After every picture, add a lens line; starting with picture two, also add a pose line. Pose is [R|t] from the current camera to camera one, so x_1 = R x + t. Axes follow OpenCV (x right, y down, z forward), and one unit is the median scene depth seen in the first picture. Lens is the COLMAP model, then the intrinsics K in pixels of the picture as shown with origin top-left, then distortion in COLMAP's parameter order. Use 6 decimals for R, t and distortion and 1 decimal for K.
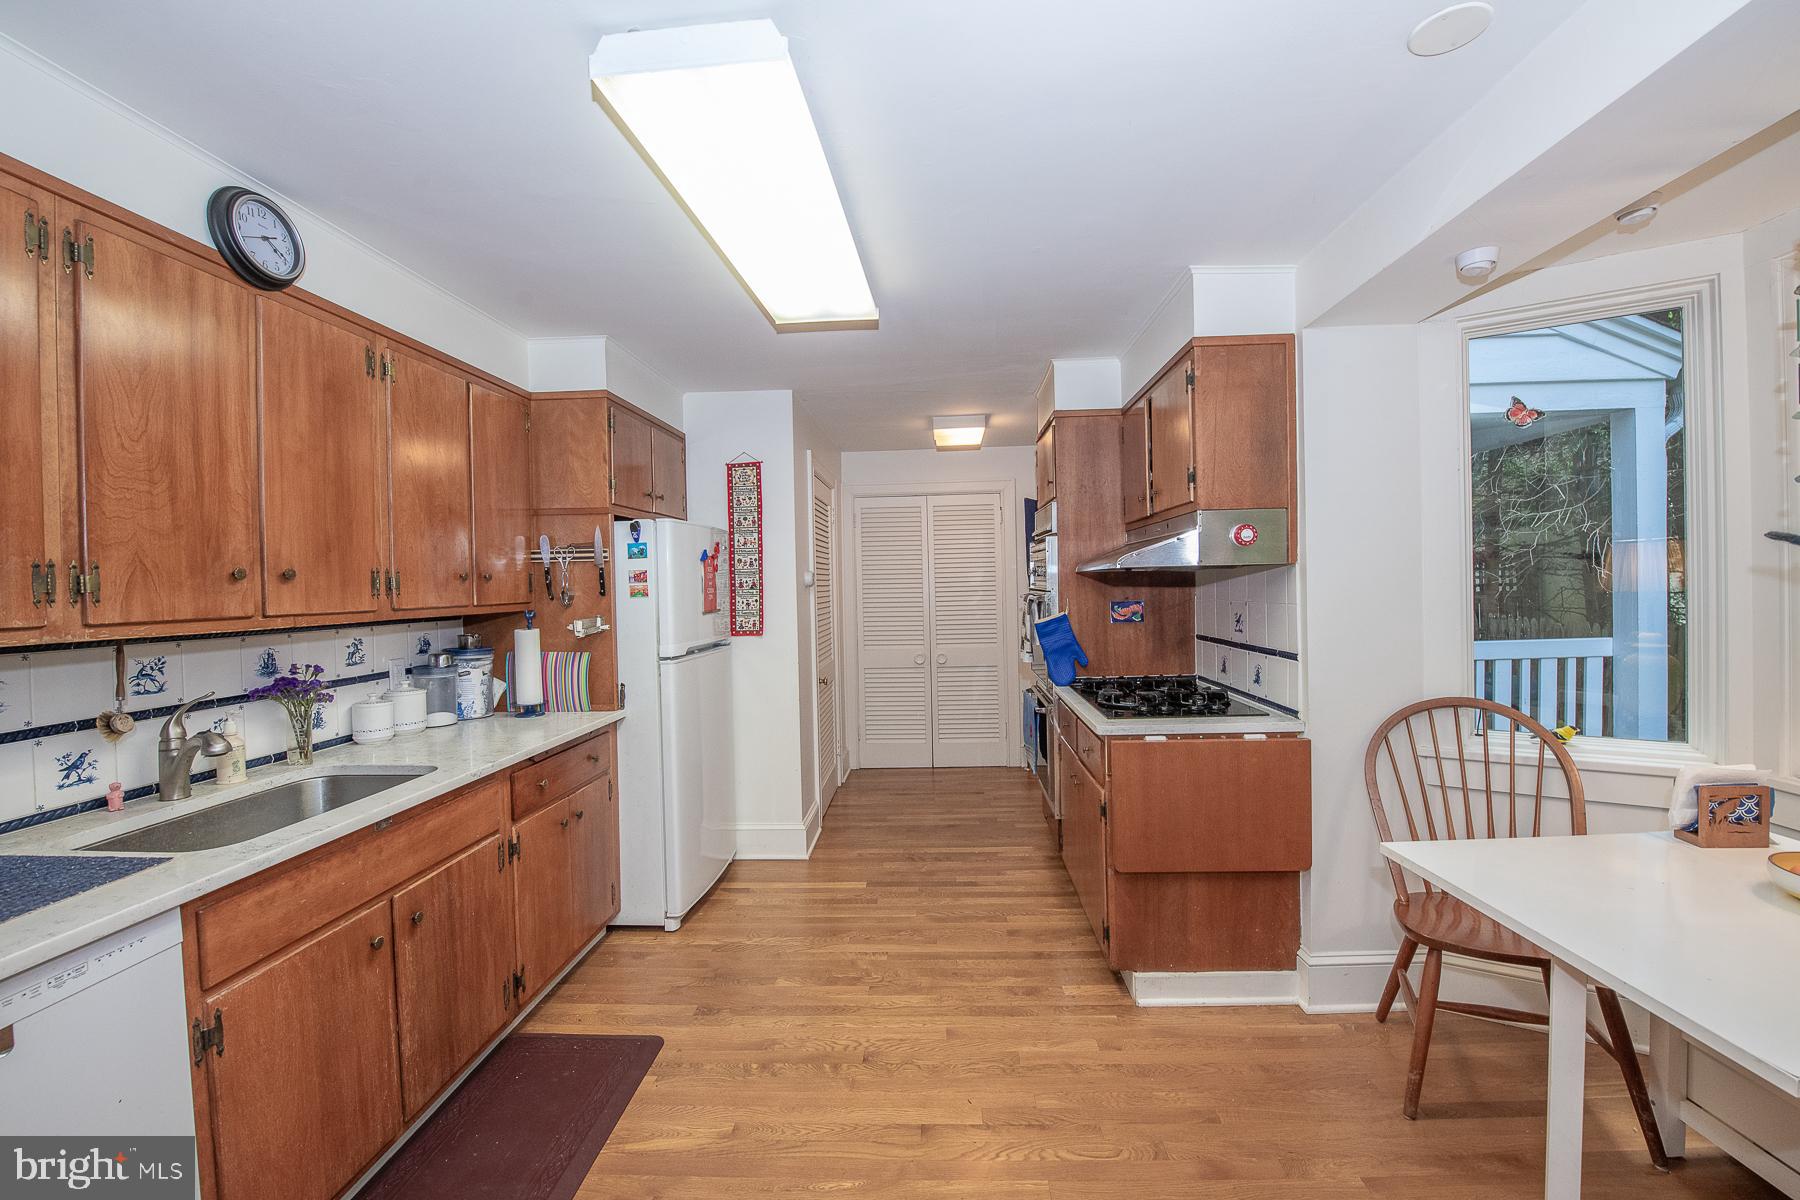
lens RADIAL K [[714.5, 0, 908.9], [0, 714.5, 592.1], [0, 0, 1]] dist [-0.012050, -0.004120]
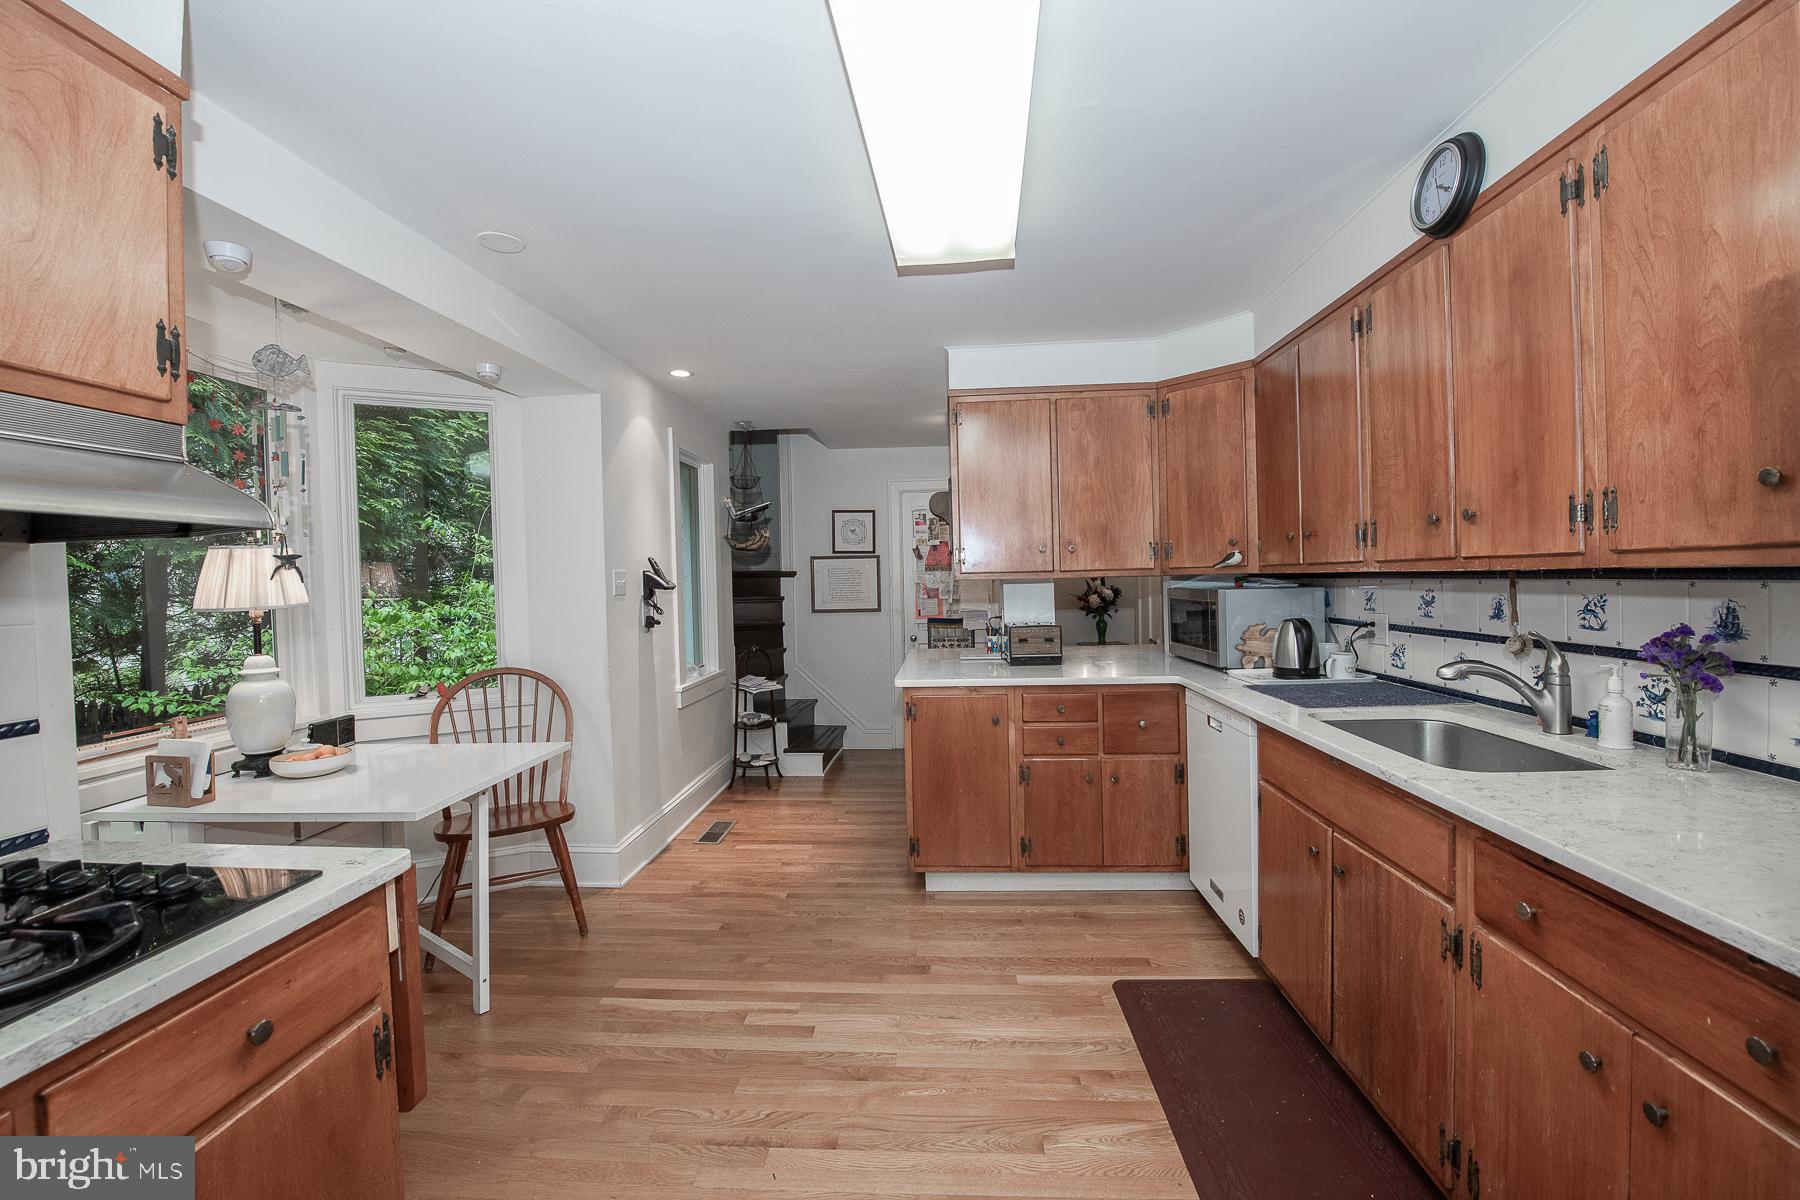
lens RADIAL K [[714.5, 0, 908.9], [0, 714.5, 592.1], [0, 0, 1]] dist [-0.012050, -0.004120]
pose [[-0.998683, 0.049741, 0.012537, -0.128939], [0.050121, 0.998229, 0.032049, 0.011010], [-0.010920, 0.032635, -0.999408, 1.971399]]
